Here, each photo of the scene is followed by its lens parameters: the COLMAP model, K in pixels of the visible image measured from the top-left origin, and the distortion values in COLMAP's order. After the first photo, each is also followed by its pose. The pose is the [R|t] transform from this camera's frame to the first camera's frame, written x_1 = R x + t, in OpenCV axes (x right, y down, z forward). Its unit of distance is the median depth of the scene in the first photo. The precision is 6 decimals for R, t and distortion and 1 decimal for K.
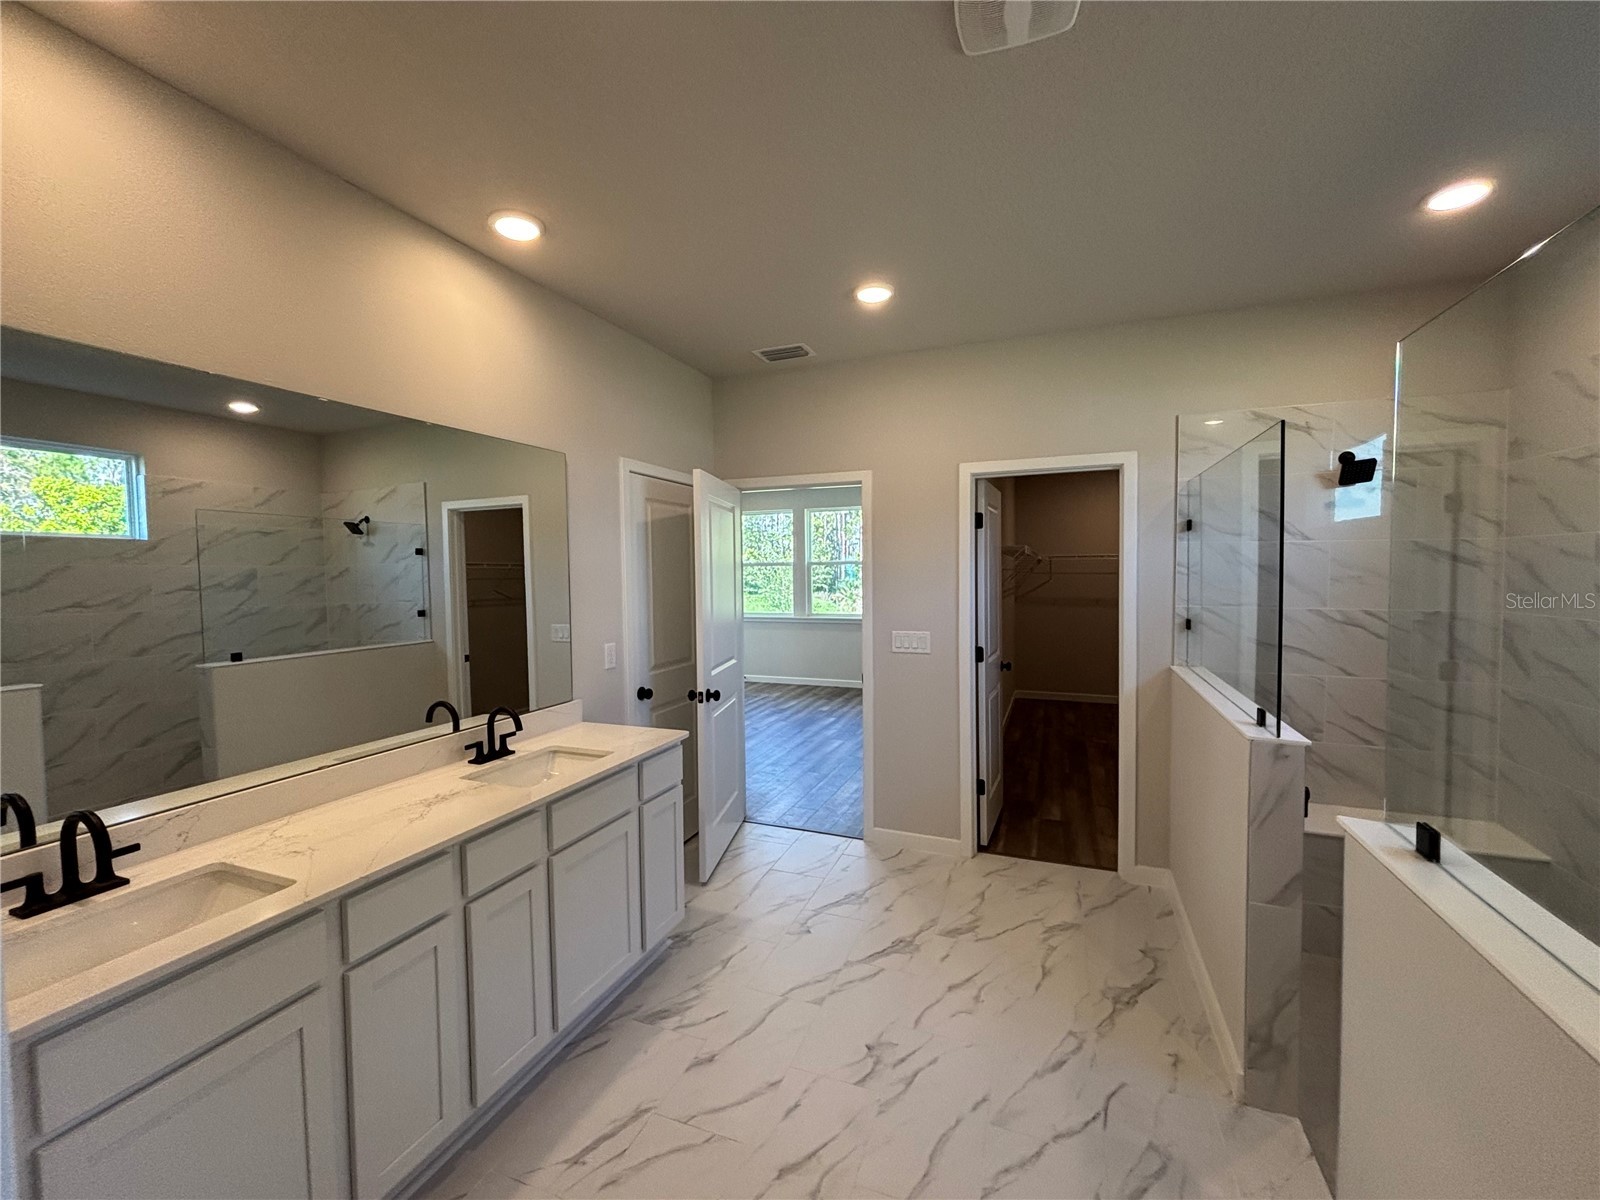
lens RADIAL K [[658.8, 0, 800.0], [0, 658.8, 600.0], [0, 0, 1]] dist [-0.001242, -0.000092]
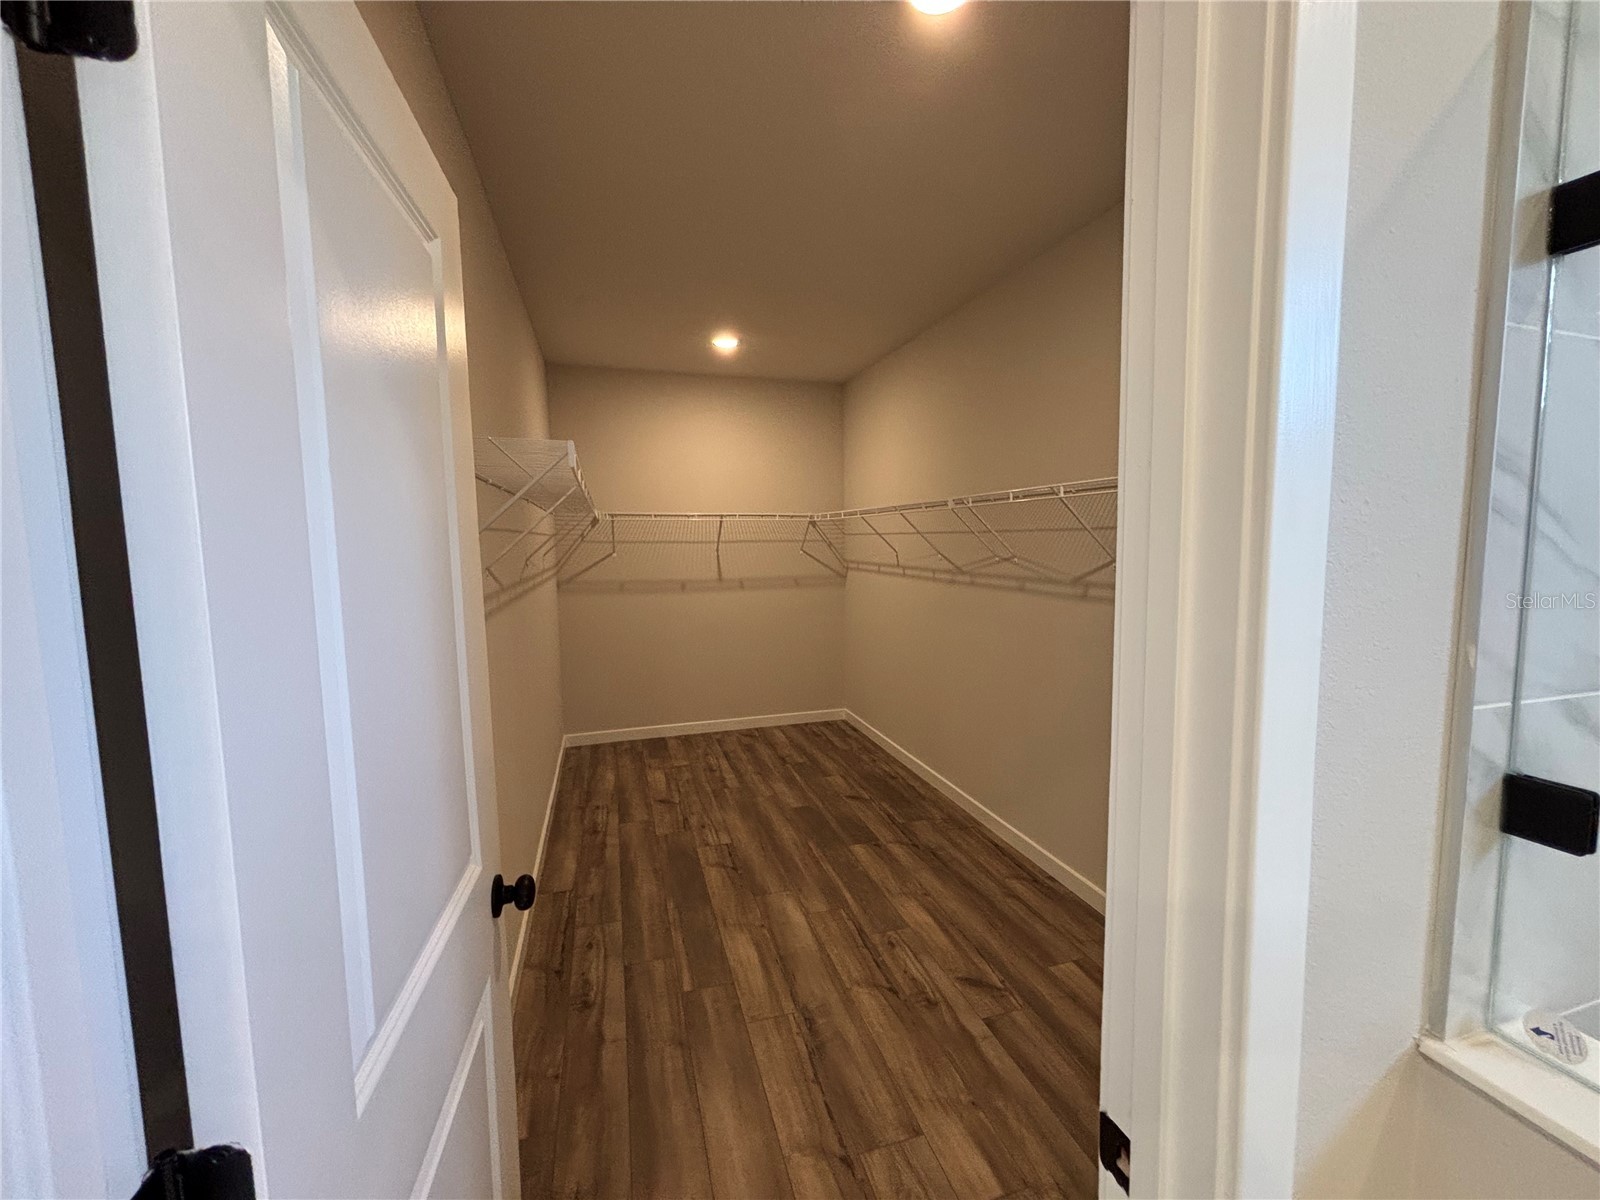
lens RADIAL K [[658.8, 0, 800.0], [0, 658.8, 600.0], [0, 0, 1]] dist [-0.001242, -0.000092]
pose [[0.788879, -0.049731, 0.612533, 0.484707], [0.023258, 0.998422, 0.051106, -0.045552], [-0.614109, -0.026070, 0.788791, 1.428608]]
